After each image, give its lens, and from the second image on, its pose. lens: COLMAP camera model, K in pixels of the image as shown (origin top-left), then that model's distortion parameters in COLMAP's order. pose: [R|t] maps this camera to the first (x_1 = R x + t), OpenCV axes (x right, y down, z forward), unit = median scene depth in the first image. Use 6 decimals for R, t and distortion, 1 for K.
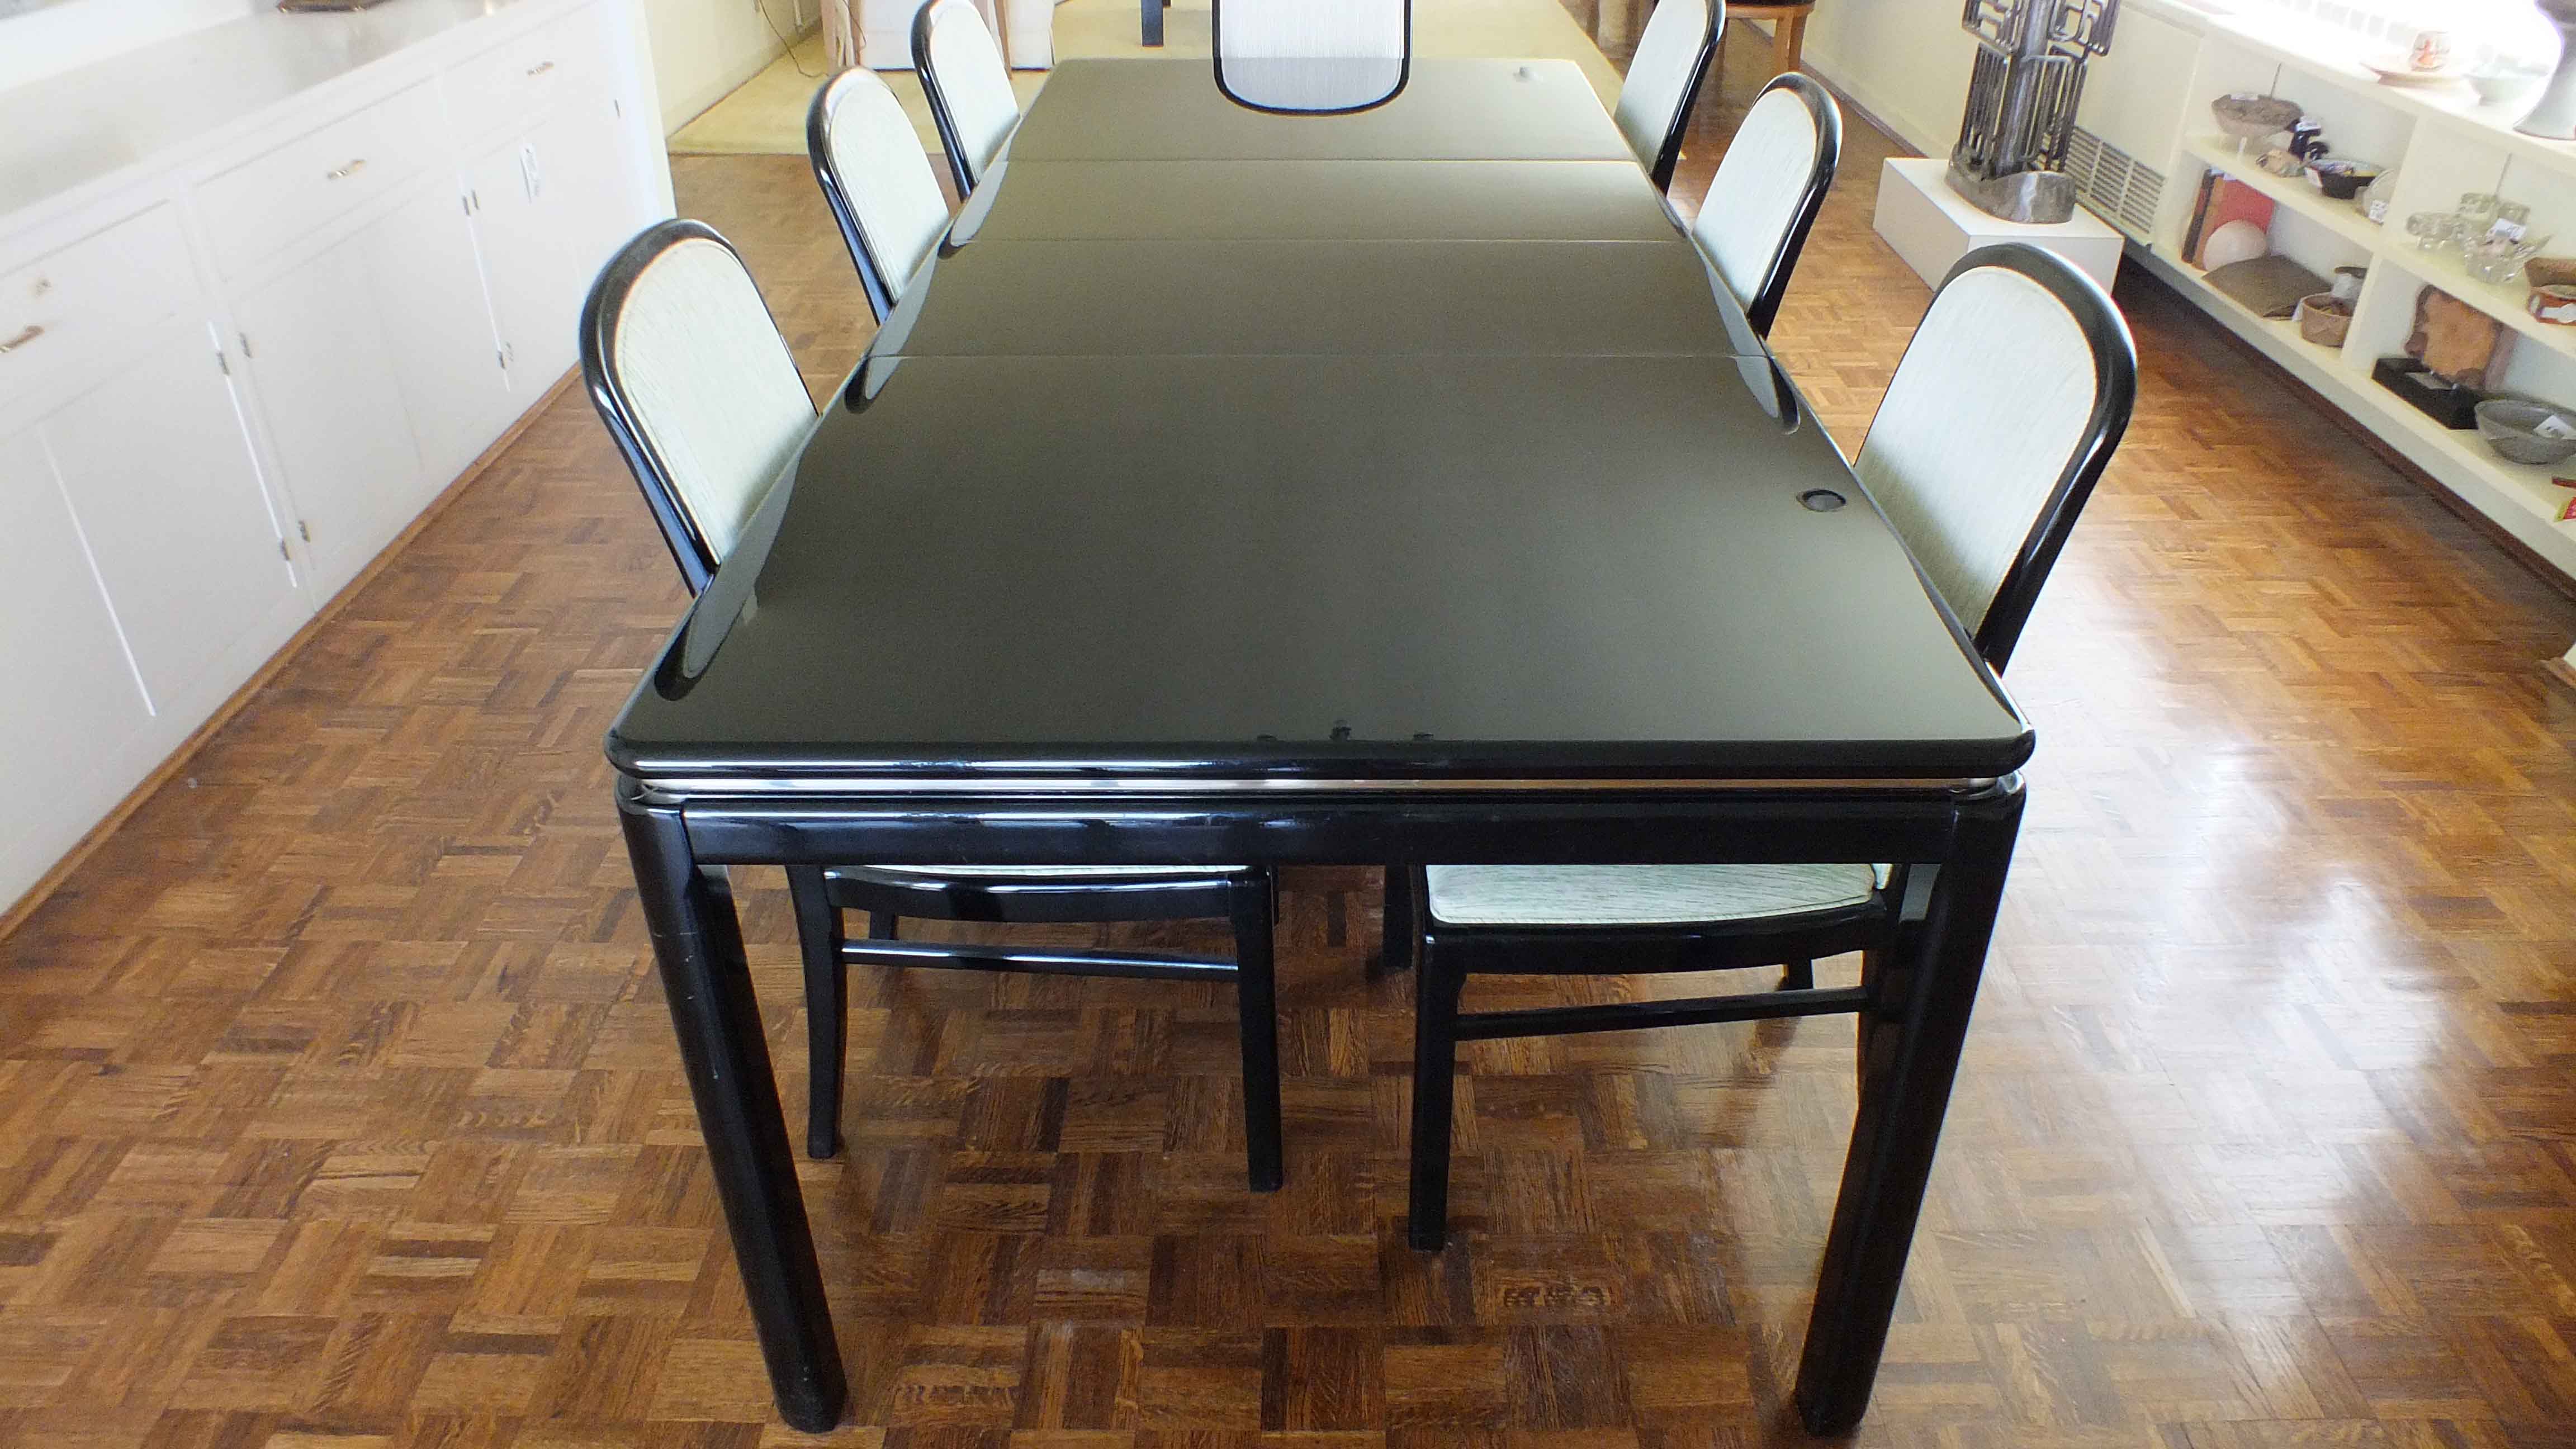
lens RADIAL K [[1727.9, 0, 1301.8], [0, 1727.9, 728.8], [0, 0, 1]] dist [-0.069978, 0.032460]
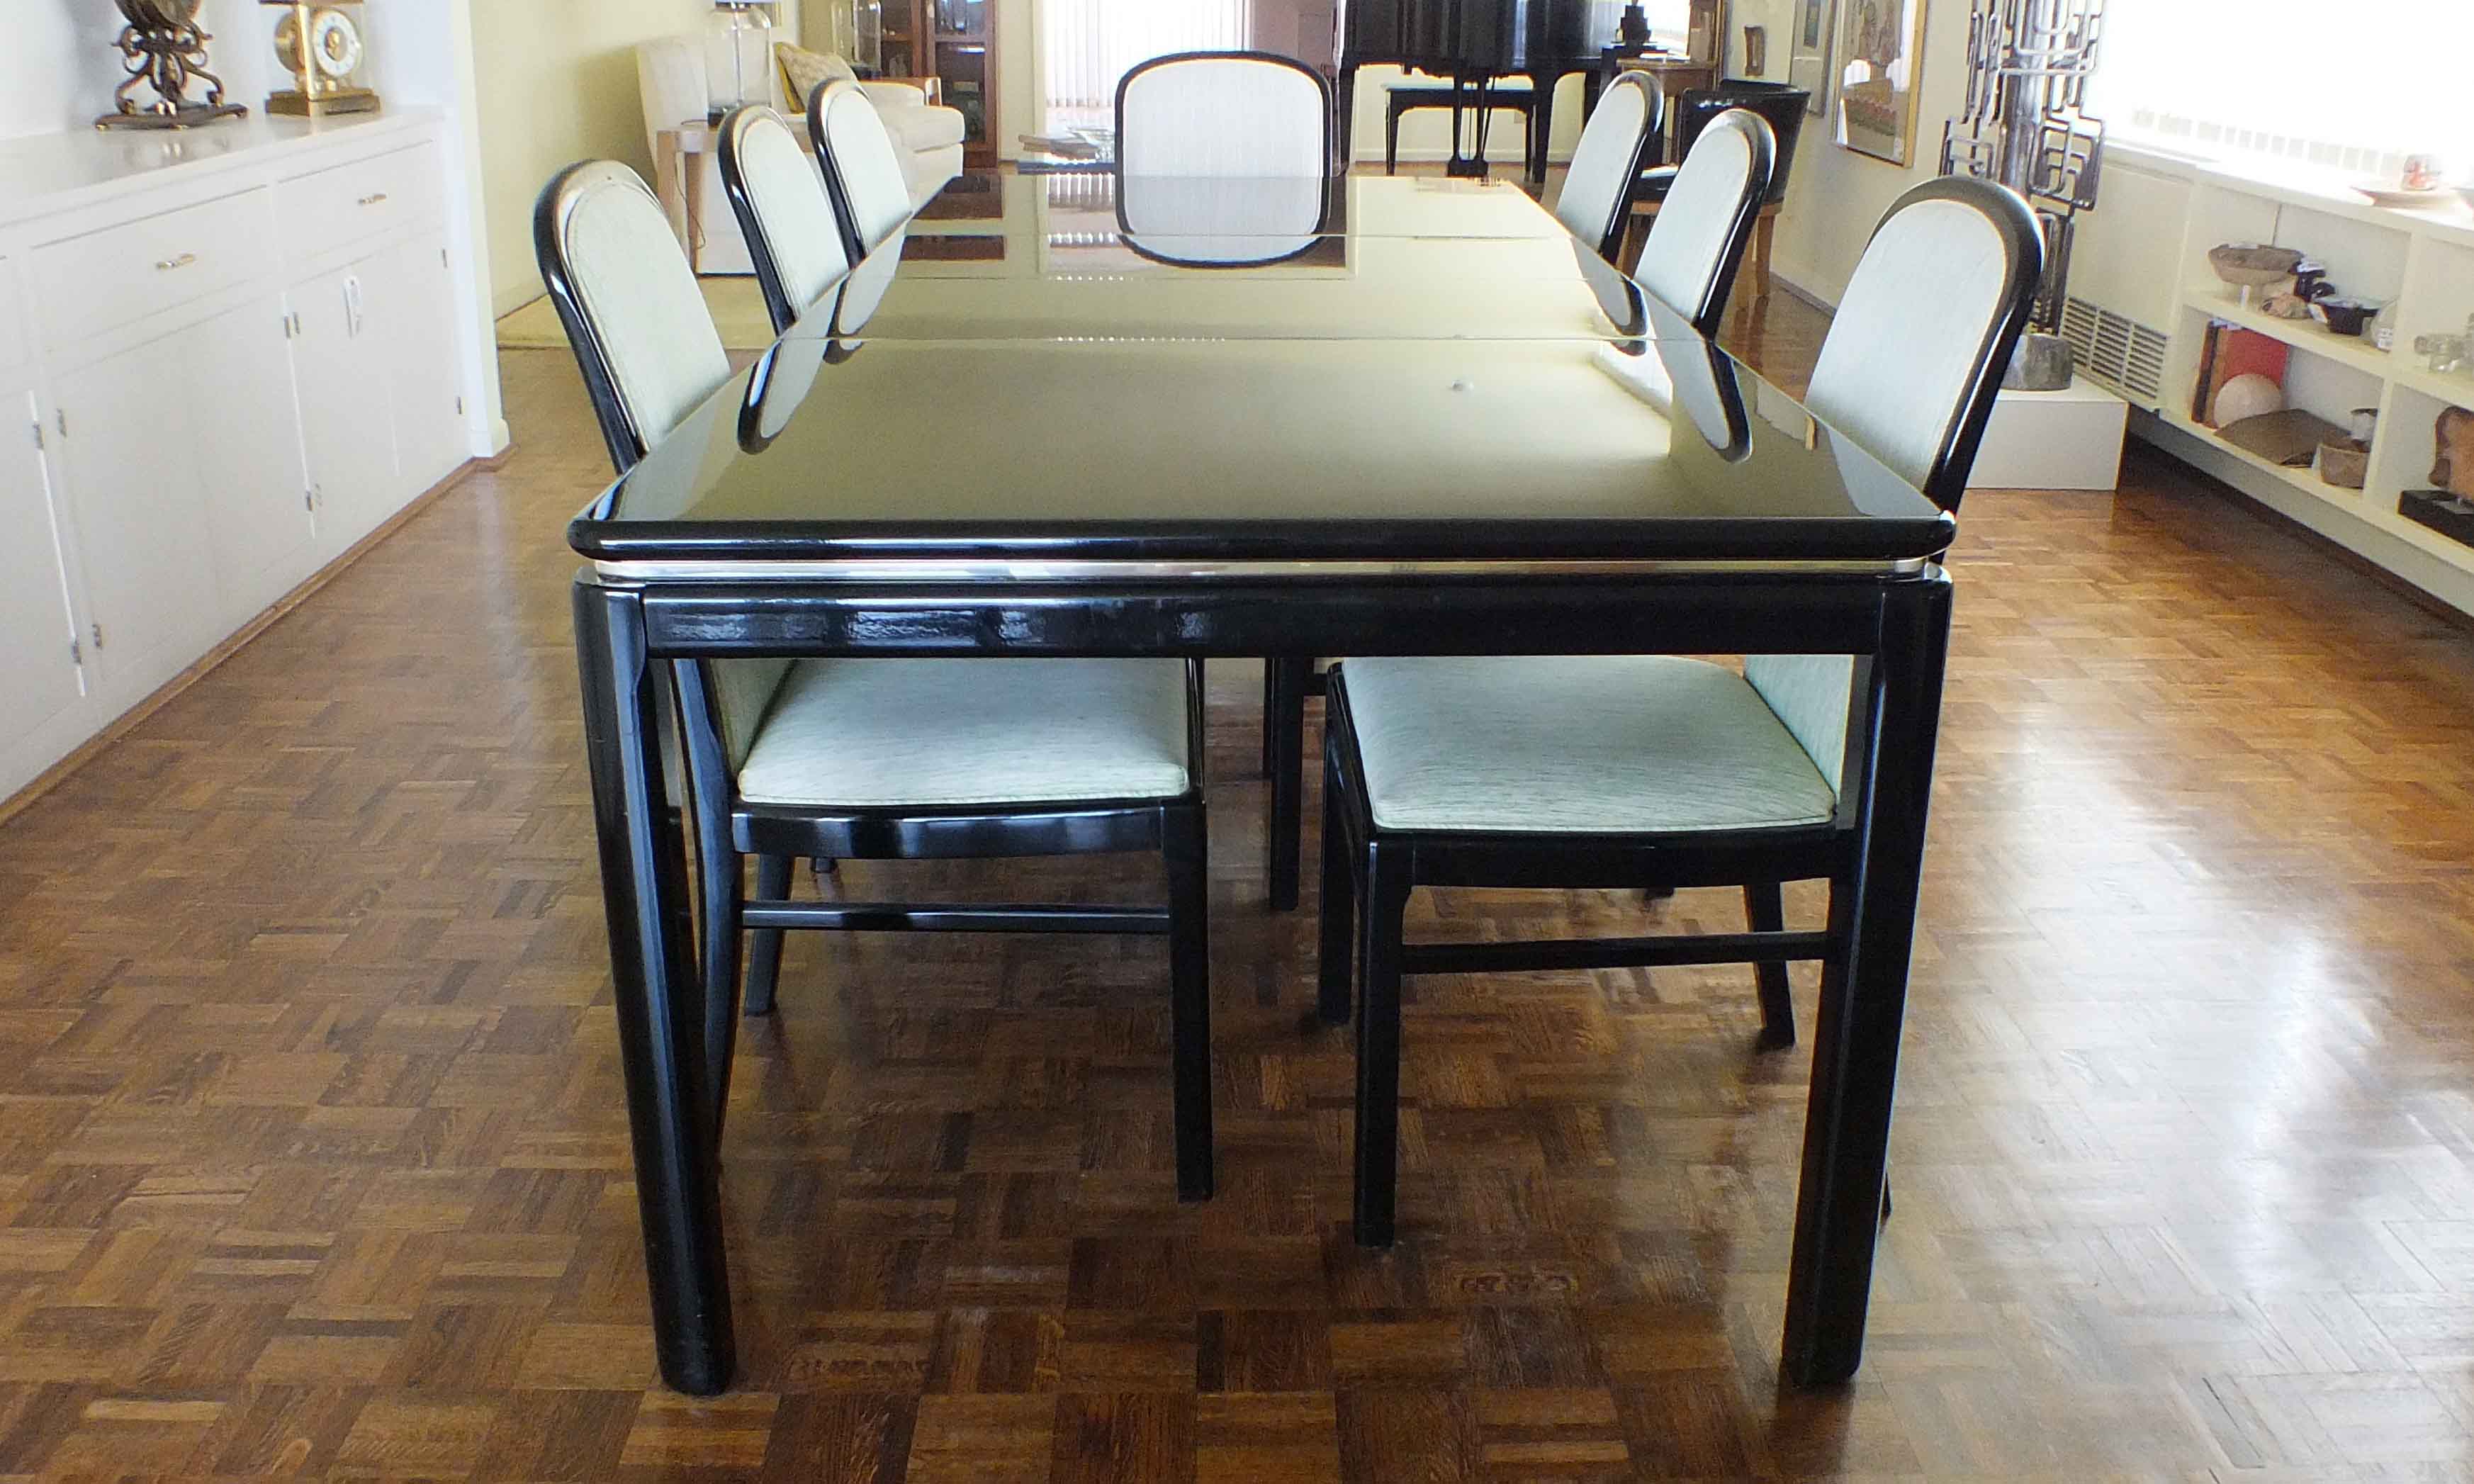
lens RADIAL K [[2191.1, 0, 1237.0], [0, 2191.1, 742.0], [0, 0, 1]] dist [-0.060483, 0.006034]
pose [[0.999778, -0.000241, 0.021066, -0.020905], [0.004466, 0.979629, -0.200768, 0.237876], [-0.020588, 0.200817, 0.979412, -0.157255]]
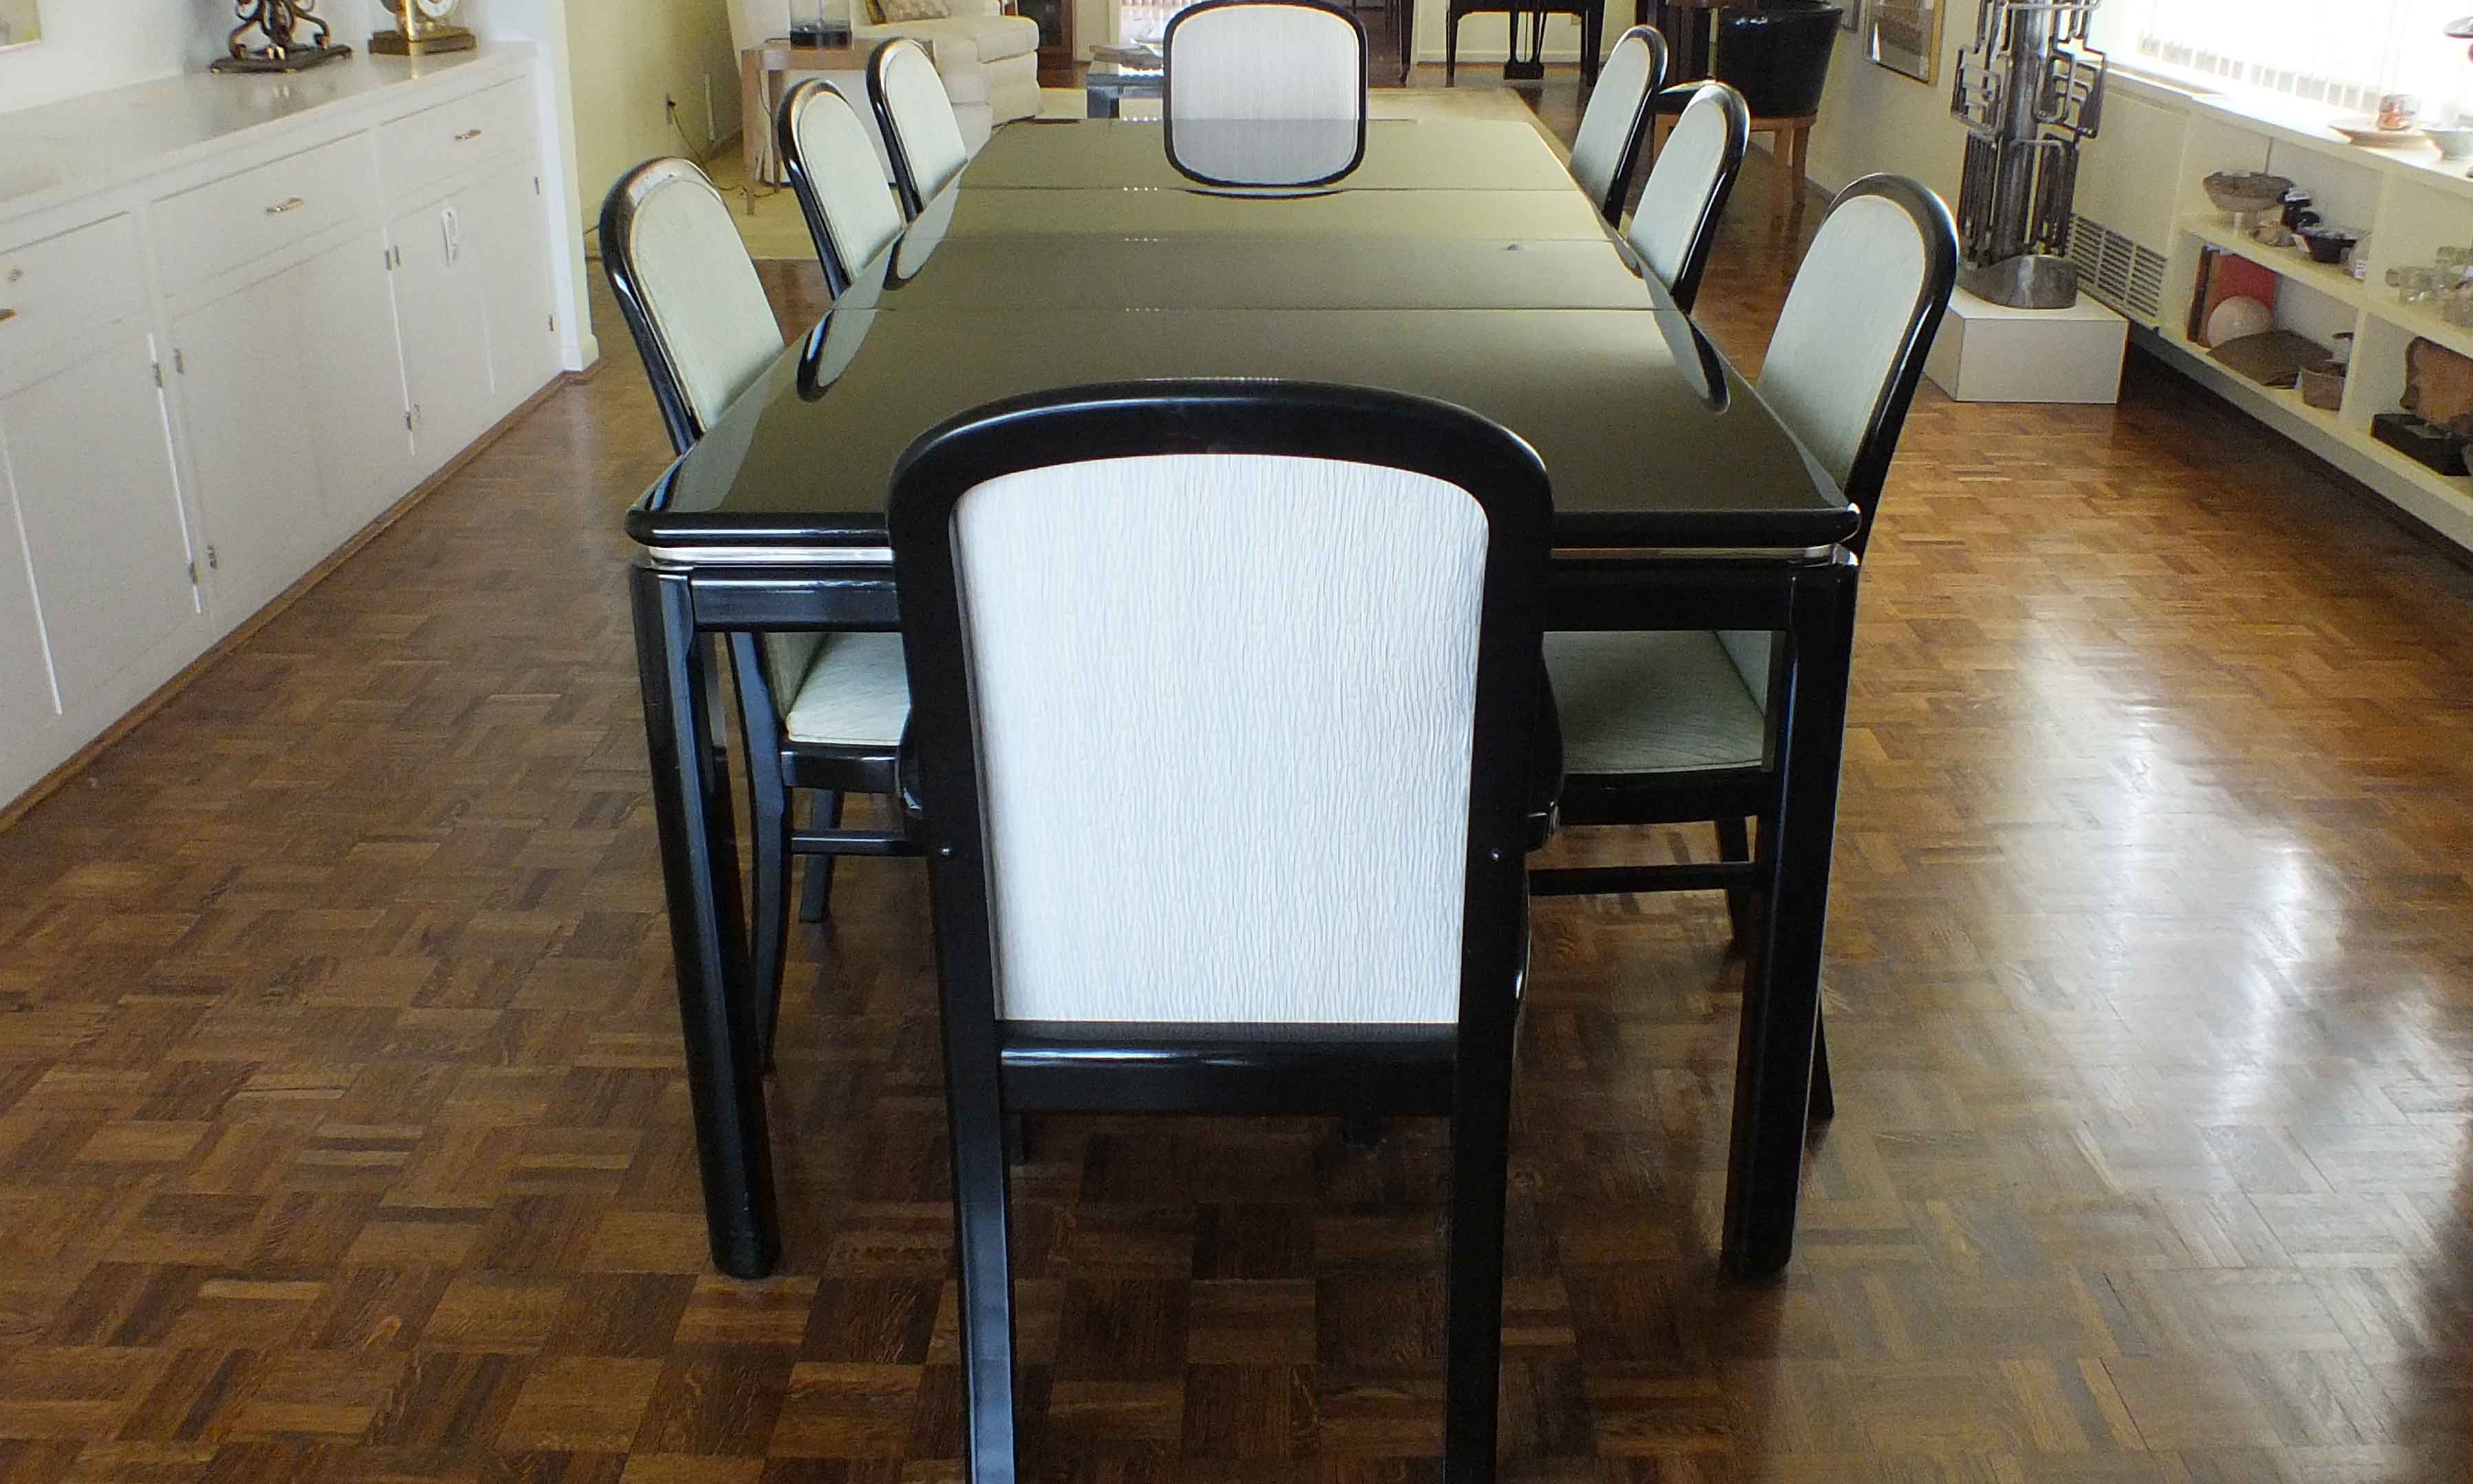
lens RADIAL K [[2131.8, 0, 1292.8], [0, 2131.8, 610.7], [0, 0, 1]] dist [-0.062071, 0.007348]
pose [[0.999948, 0.001940, 0.009992, 0.017464], [0.000083, 0.980091, -0.198551, 0.212269], [-0.010178, 0.198542, 0.980040, -0.238478]]
